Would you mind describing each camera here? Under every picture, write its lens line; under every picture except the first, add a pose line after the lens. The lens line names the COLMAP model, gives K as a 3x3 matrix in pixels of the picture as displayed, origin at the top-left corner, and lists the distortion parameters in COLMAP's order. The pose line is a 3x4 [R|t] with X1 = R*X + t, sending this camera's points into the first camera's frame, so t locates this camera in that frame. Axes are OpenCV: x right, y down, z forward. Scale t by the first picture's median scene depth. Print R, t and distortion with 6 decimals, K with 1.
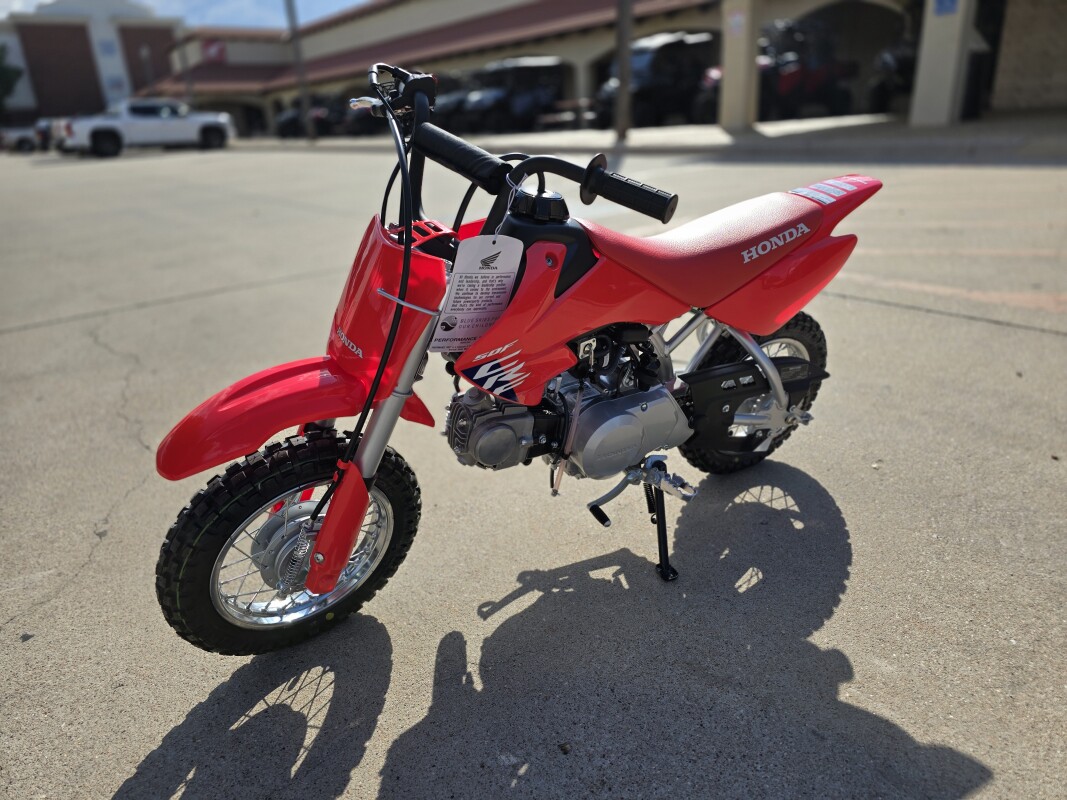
lens RADIAL K [[718.8, 0, 534.5], [0, 718.8, 395.1], [0, 0, 1]] dist [0.045557, -0.031060]
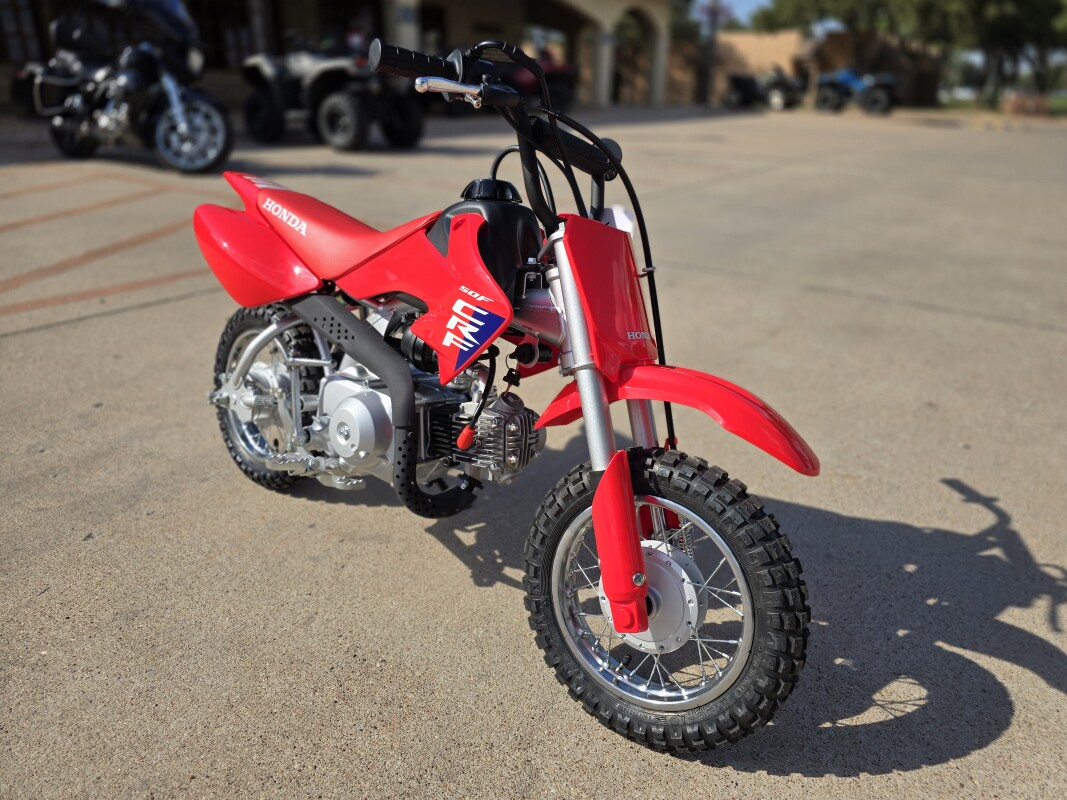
lens RADIAL K [[718.8, 0, 539.9], [0, 718.8, 399.9], [0, 0, 1]] dist [0.045557, -0.031060]
pose [[-0.322451, -0.330282, 0.887096, -0.875858], [0.343028, 0.832682, 0.434710, -0.376855], [-0.882245, 0.444471, -0.155203, 1.032917]]
